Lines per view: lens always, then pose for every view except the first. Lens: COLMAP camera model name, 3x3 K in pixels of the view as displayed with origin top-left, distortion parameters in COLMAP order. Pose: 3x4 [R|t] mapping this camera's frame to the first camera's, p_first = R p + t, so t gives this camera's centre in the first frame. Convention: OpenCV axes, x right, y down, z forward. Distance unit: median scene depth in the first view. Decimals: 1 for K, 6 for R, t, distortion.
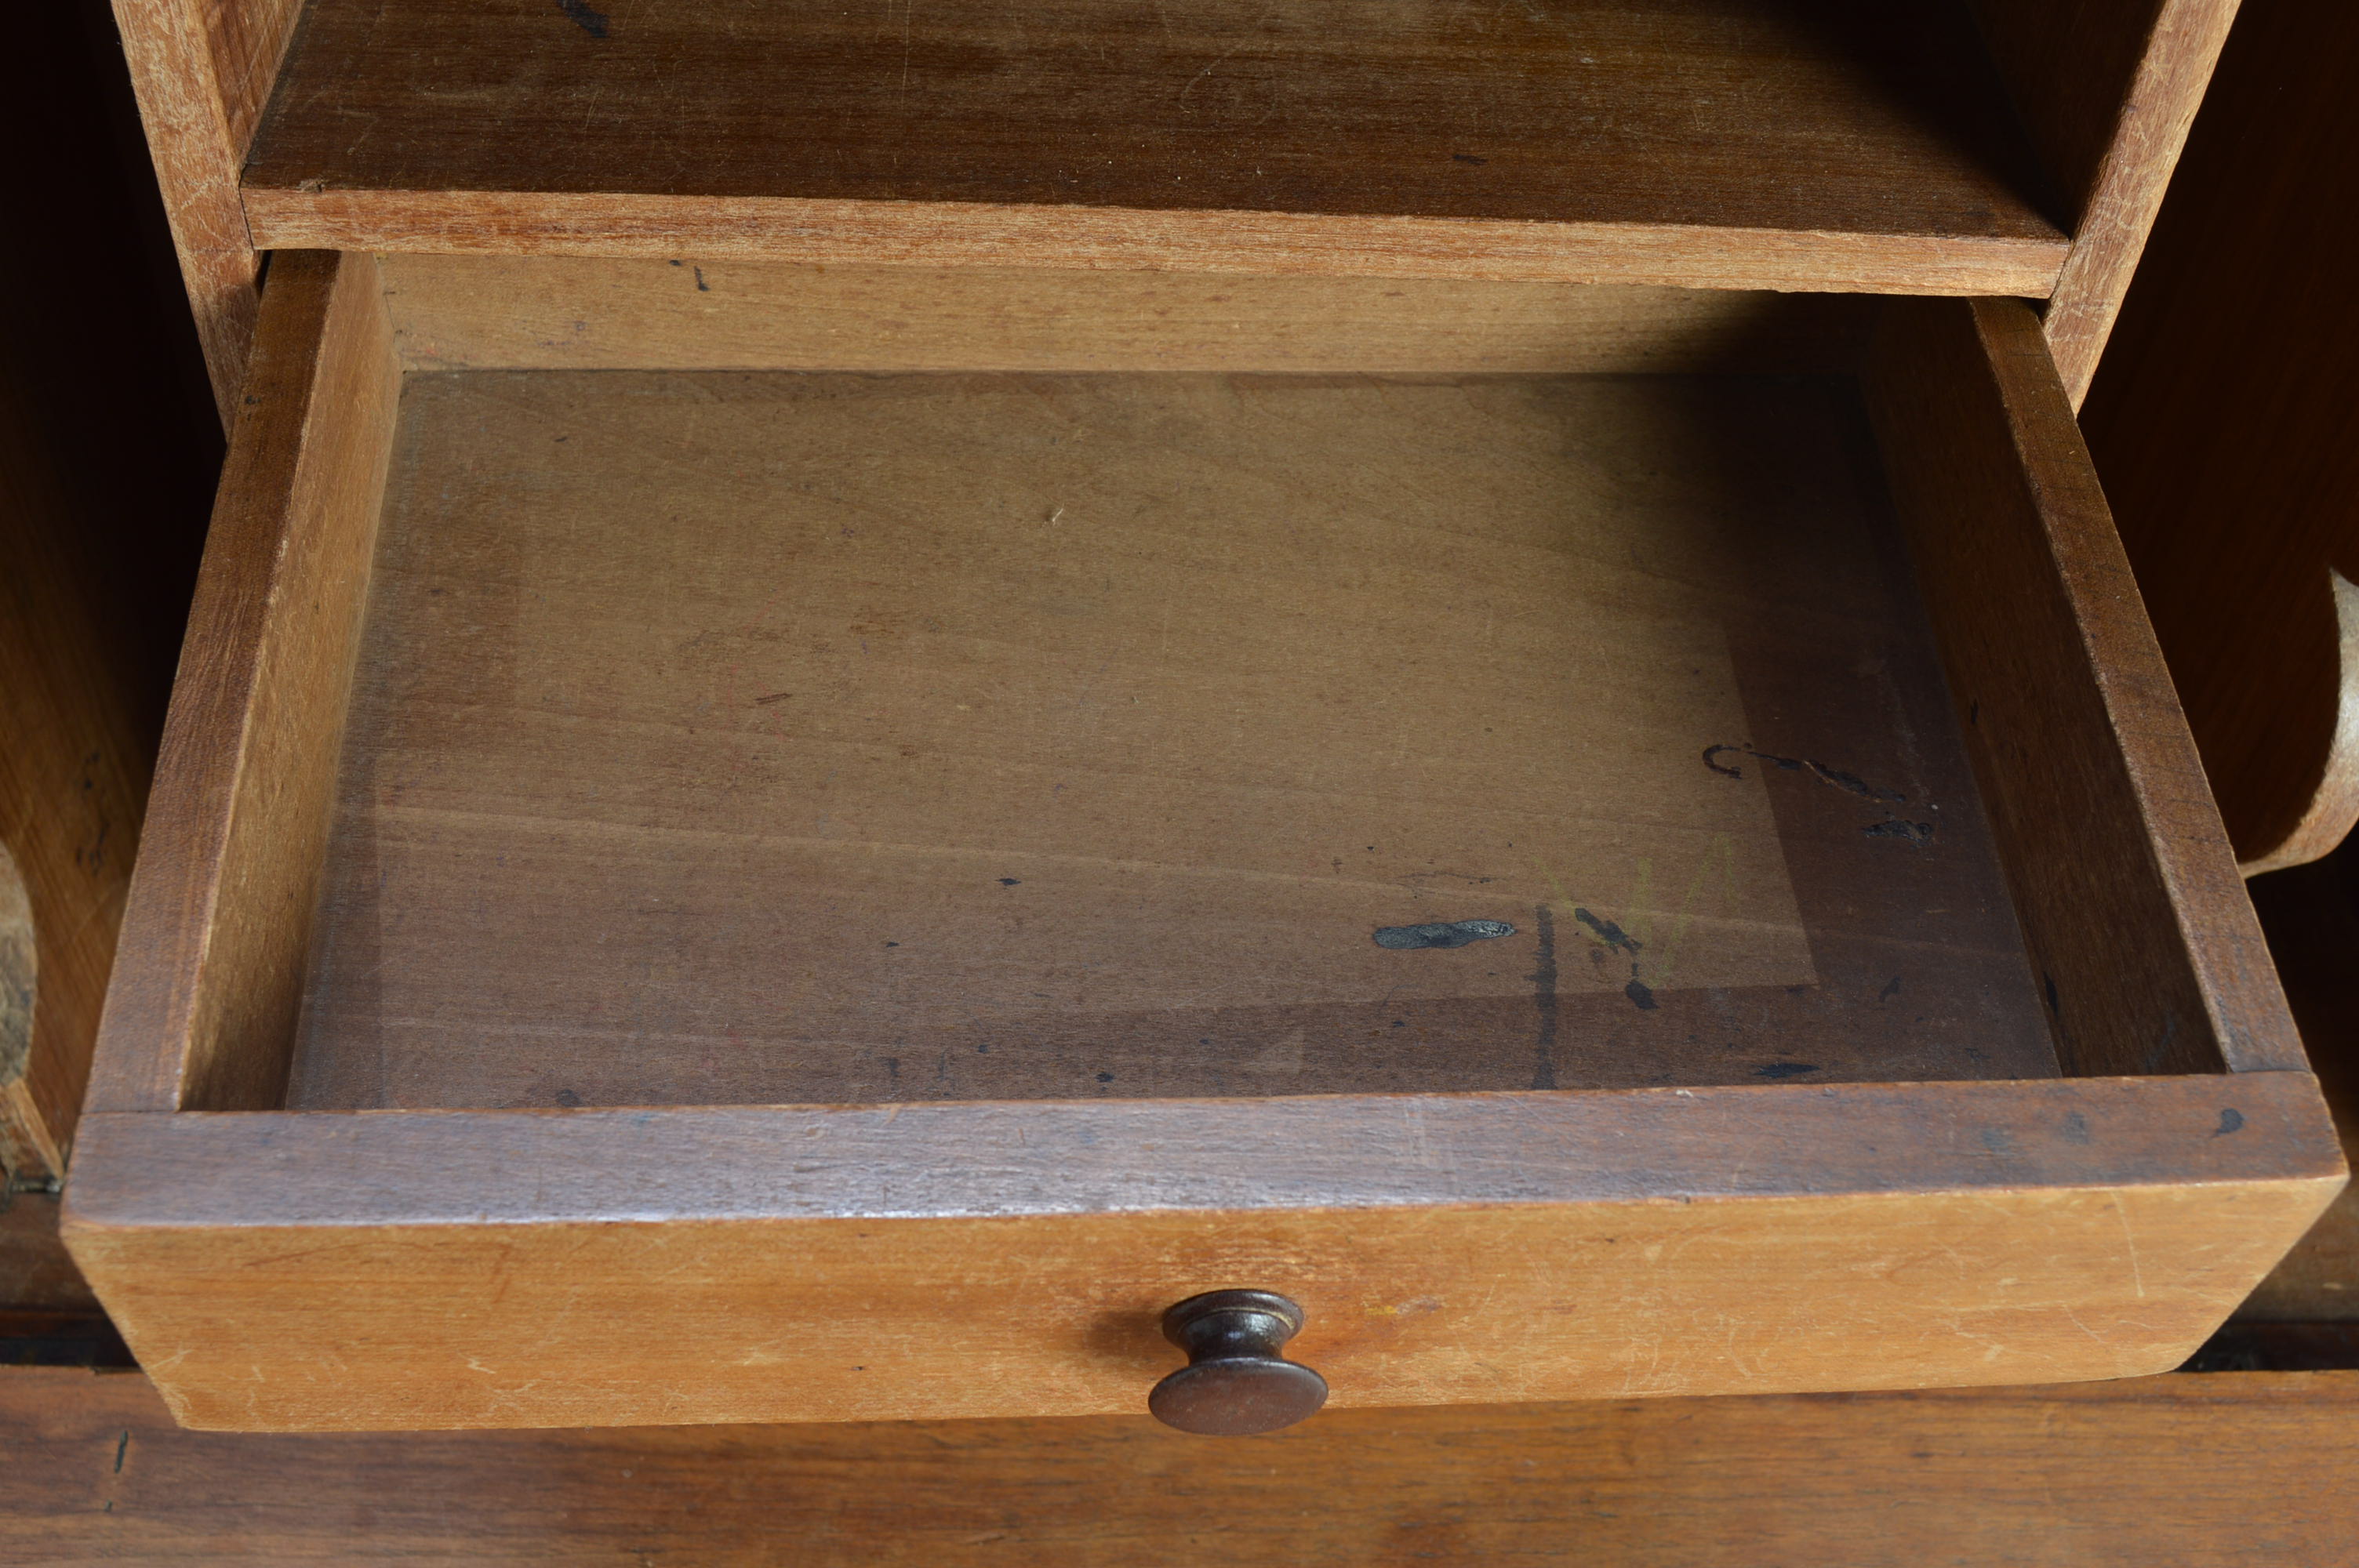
lens RADIAL K [[2791.0, 0, 1179.5], [0, 2791.0, 784.0], [0, 0, 1]] dist [-0.057193, 0.053716]
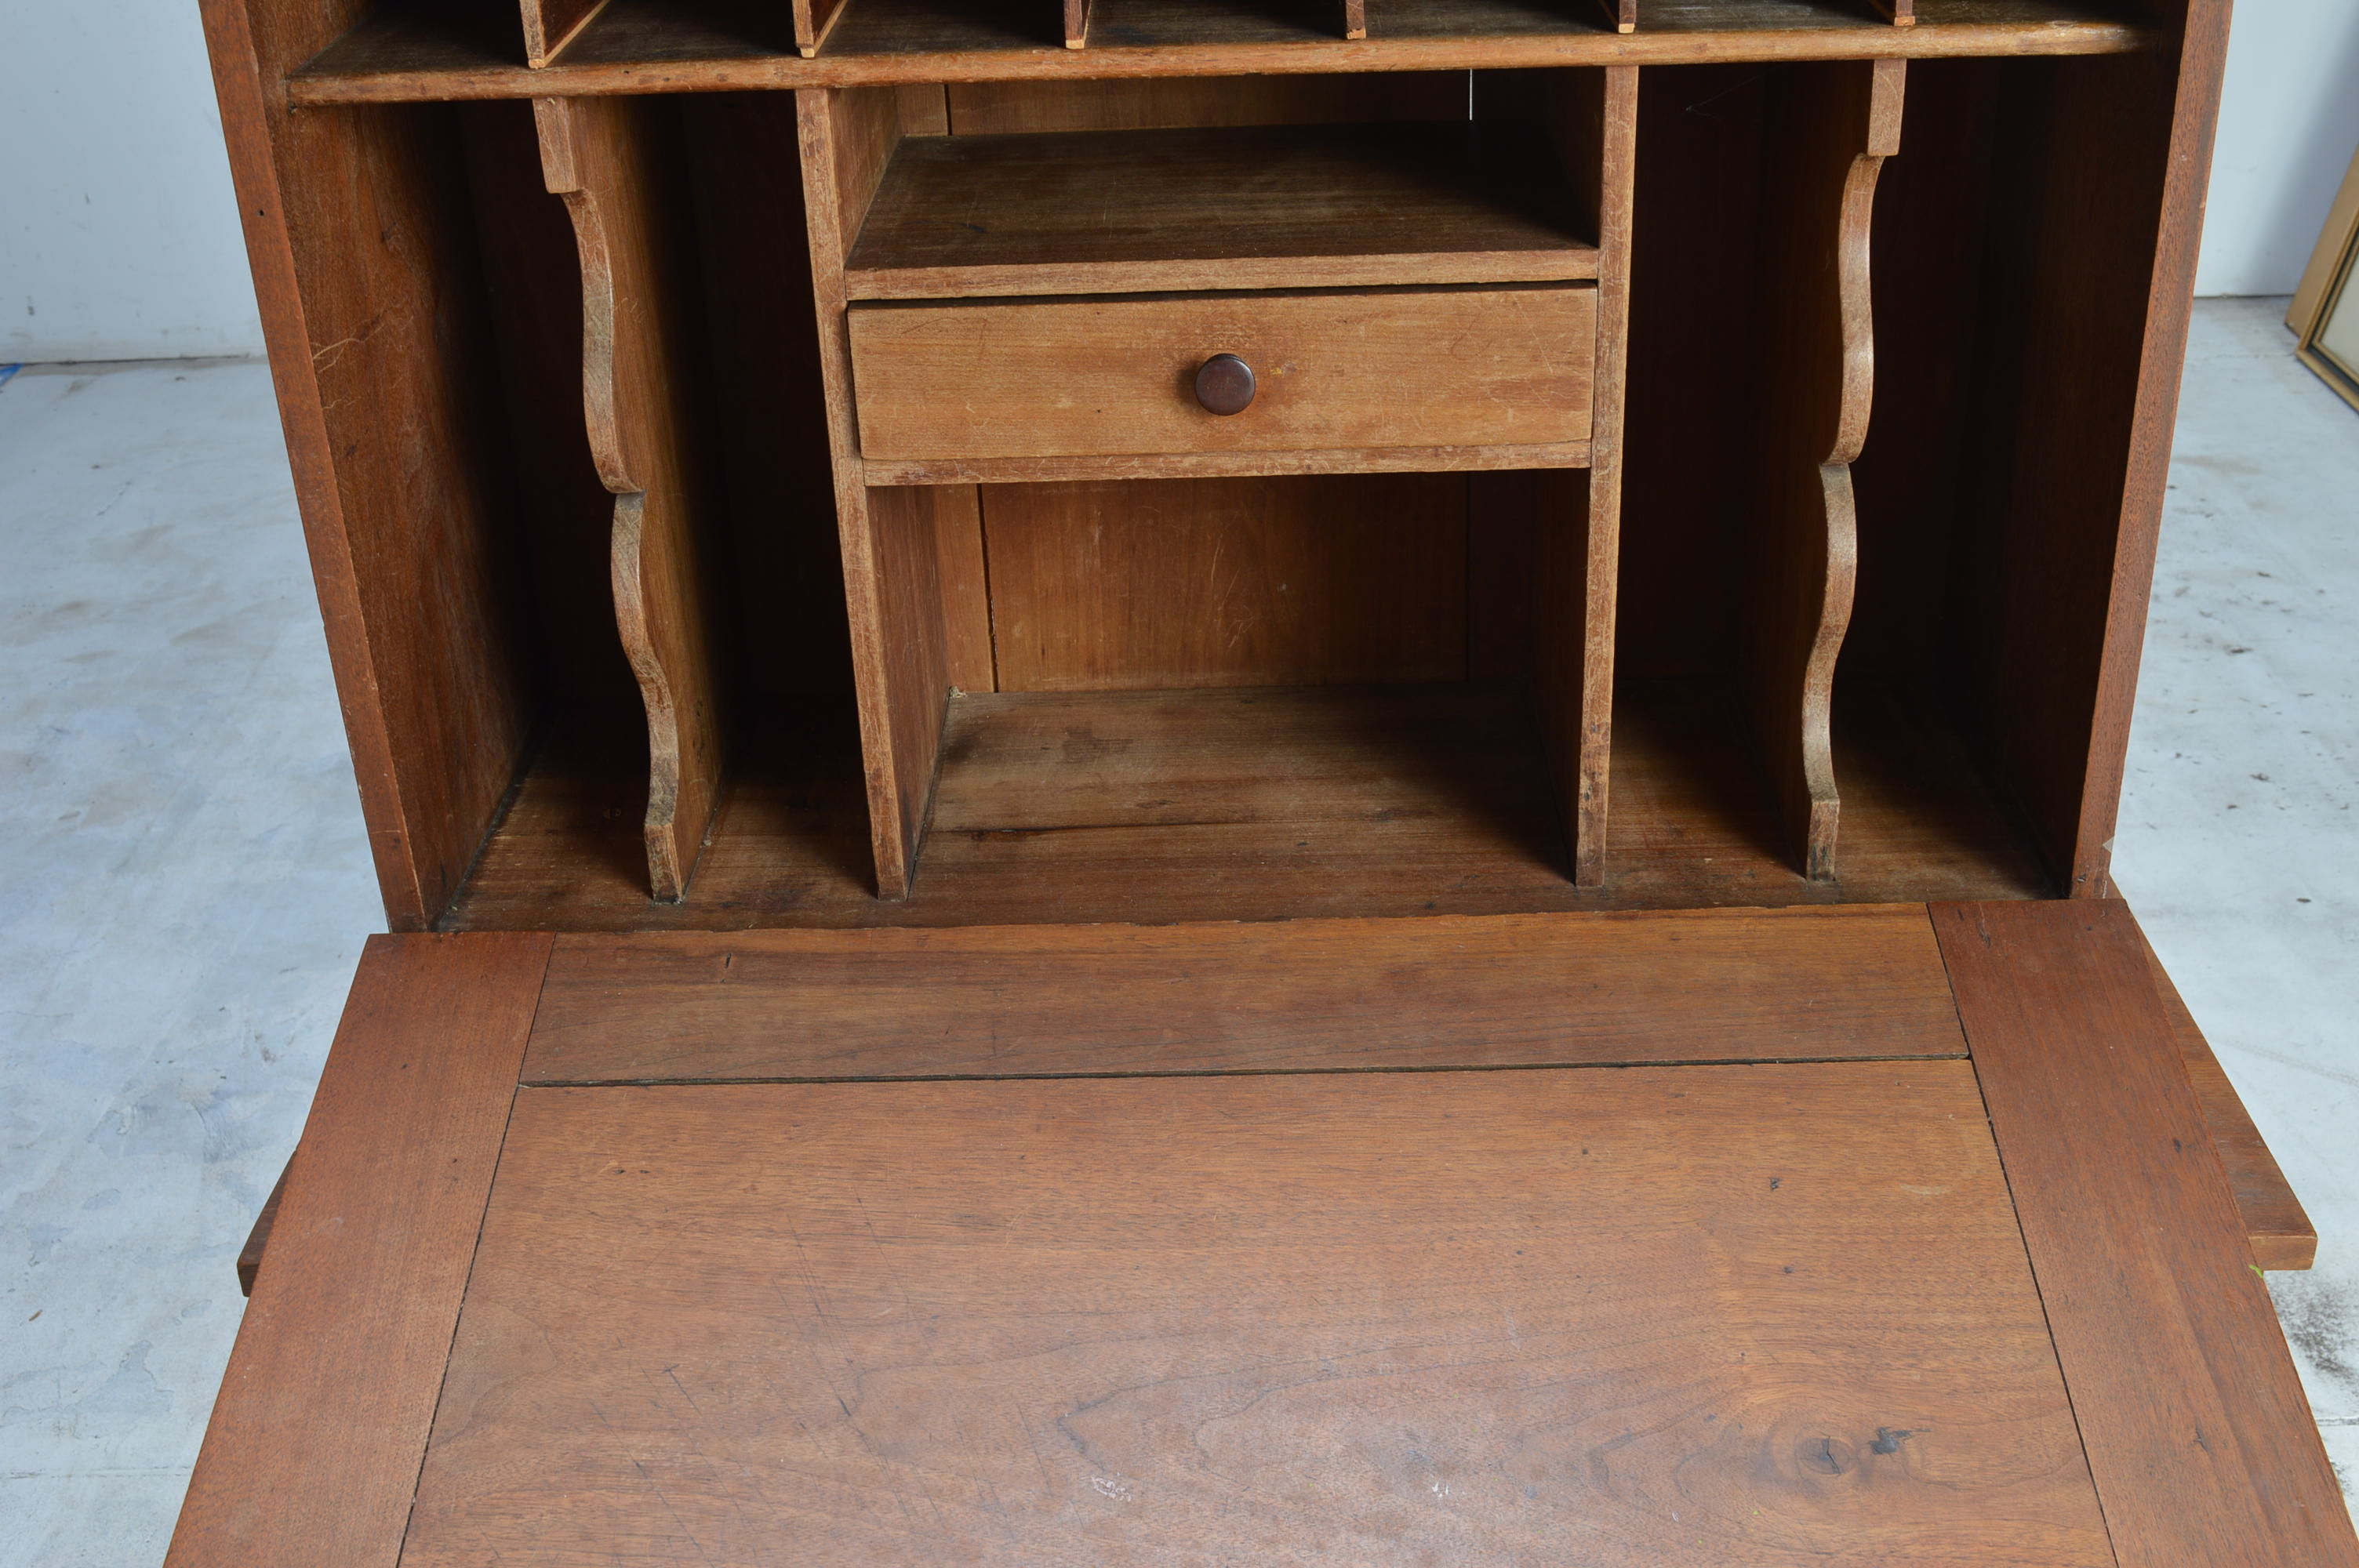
lens RADIAL K [[2651.7, 0, 1179.5], [0, 2651.7, 784.0], [0, 0, 1]] dist [-0.053276, 0.014711]
pose [[0.995185, -0.070286, -0.068316, 0.089008], [0.035072, 0.906190, -0.421413, 1.185436], [0.091527, 0.416988, 0.904292, -0.909017]]
